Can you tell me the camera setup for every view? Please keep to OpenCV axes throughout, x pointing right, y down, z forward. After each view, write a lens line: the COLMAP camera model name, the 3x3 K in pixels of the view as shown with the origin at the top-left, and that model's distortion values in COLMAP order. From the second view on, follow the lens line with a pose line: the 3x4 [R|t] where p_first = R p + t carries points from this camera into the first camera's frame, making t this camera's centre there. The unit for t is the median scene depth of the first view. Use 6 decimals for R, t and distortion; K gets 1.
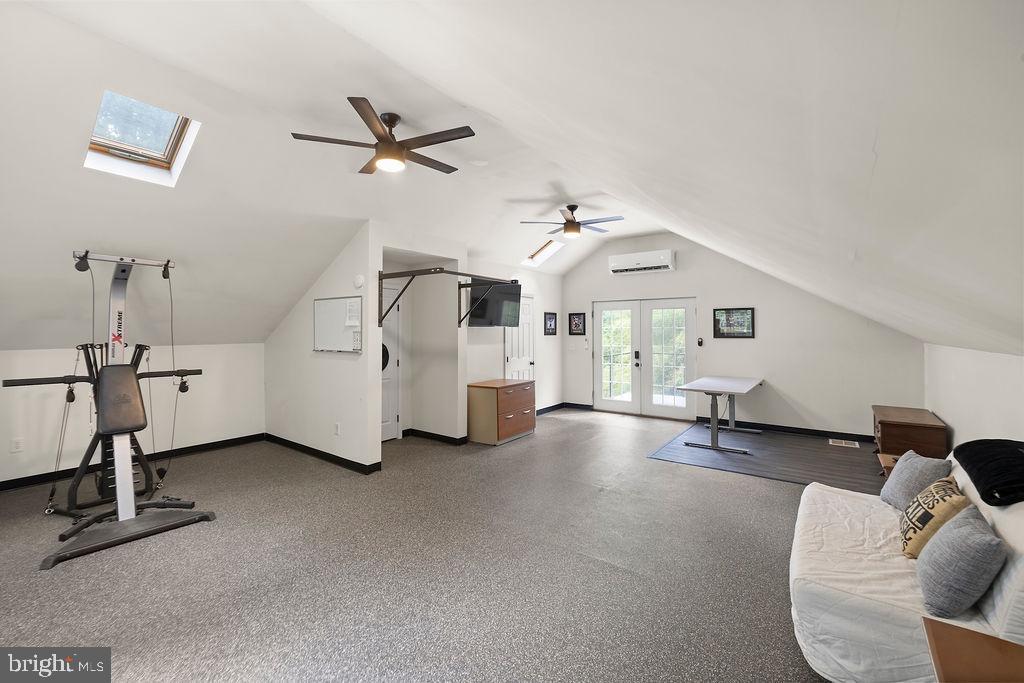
lens RADIAL K [[432.2, 0, 507.2], [0, 432.2, 330.6], [0, 0, 1]] dist [0.001368, 0.000346]
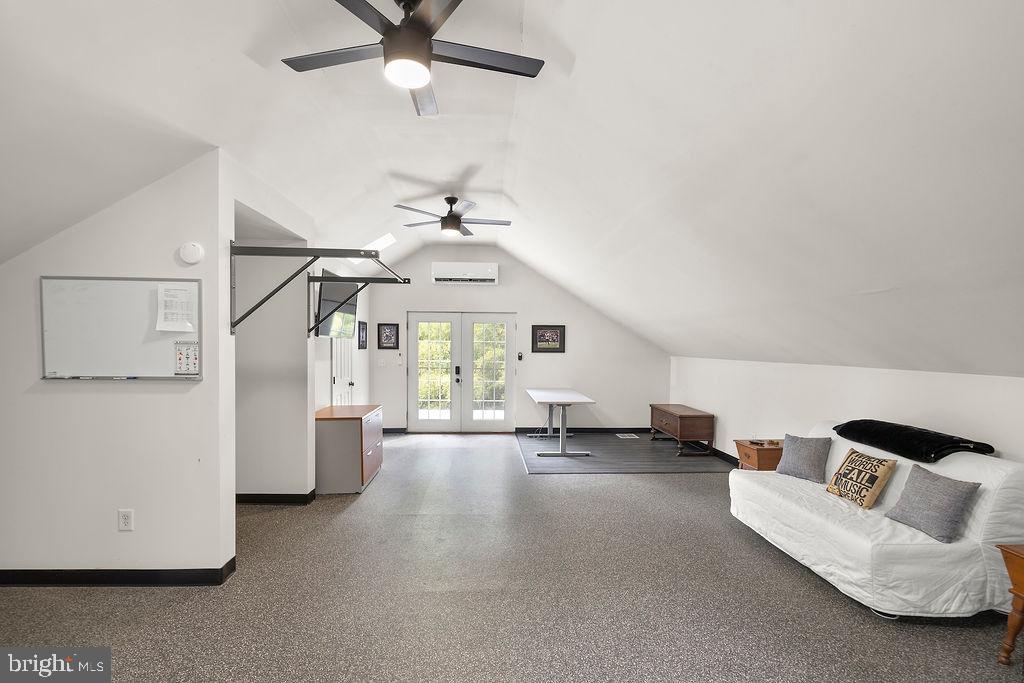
lens RADIAL K [[447.6, 0, 505.7], [0, 447.6, 362.0], [0, 0, 1]] dist [0.002248, 0.001596]
pose [[0.773234, -0.014061, 0.633965, -0.313252], [-0.010611, 0.999327, 0.035105, 0.002843], [-0.634032, -0.033871, 0.772565, 0.222852]]
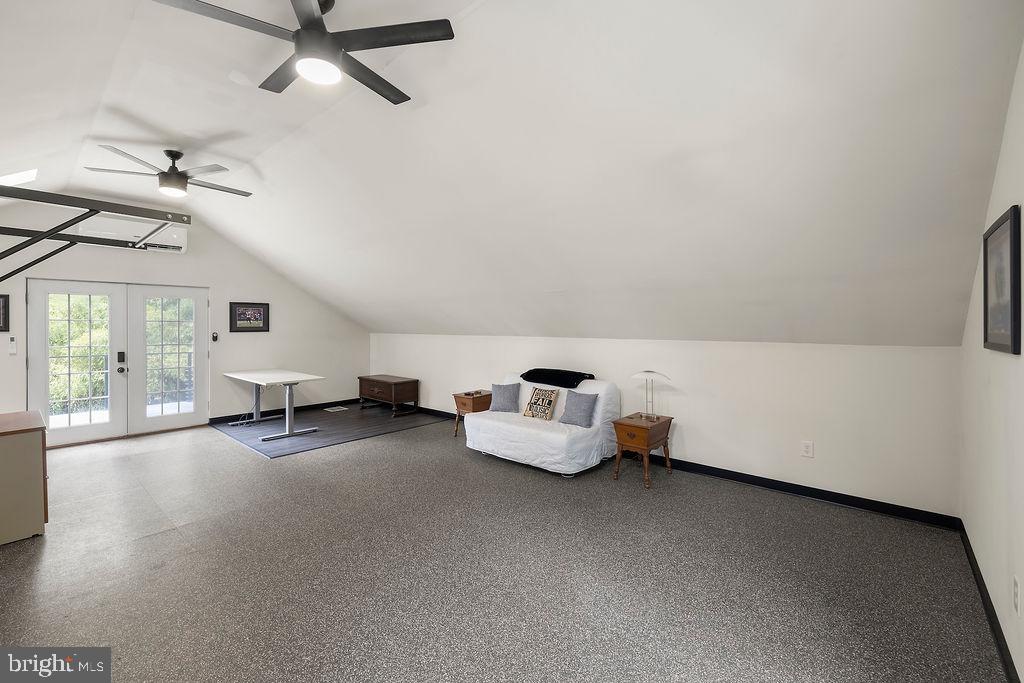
lens RADIAL K [[432.2, 0, 502.7], [0, 432.2, 328.9], [0, 0, 1]] dist [0.001368, 0.000346]
pose [[0.088870, -0.005783, 0.996026, -0.495133], [-0.000480, 0.999983, 0.005849, 0.004216], [-0.996043, -0.000998, 0.088866, 0.362843]]
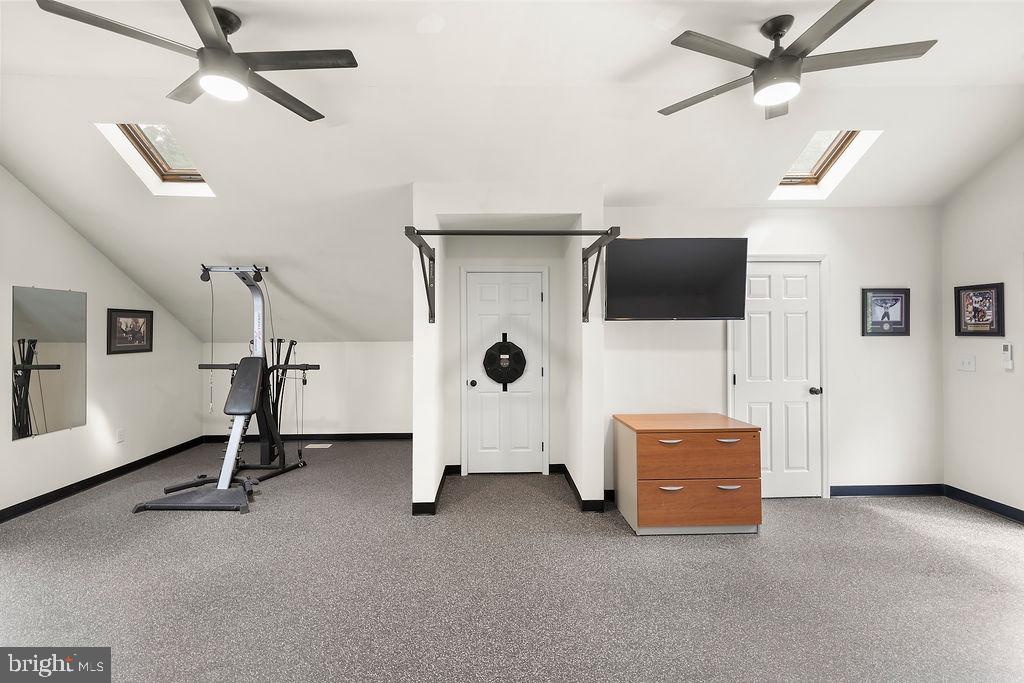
lens RADIAL K [[432.2, 0, 508.5], [0, 432.2, 330.2], [0, 0, 1]] dist [0.001368, 0.000346]
pose [[0.612986, -0.000807, -0.790094, 0.301429], [0.003157, 0.999994, 0.001427, 0.003135], [0.790088, -0.003369, 0.612984, 0.512736]]
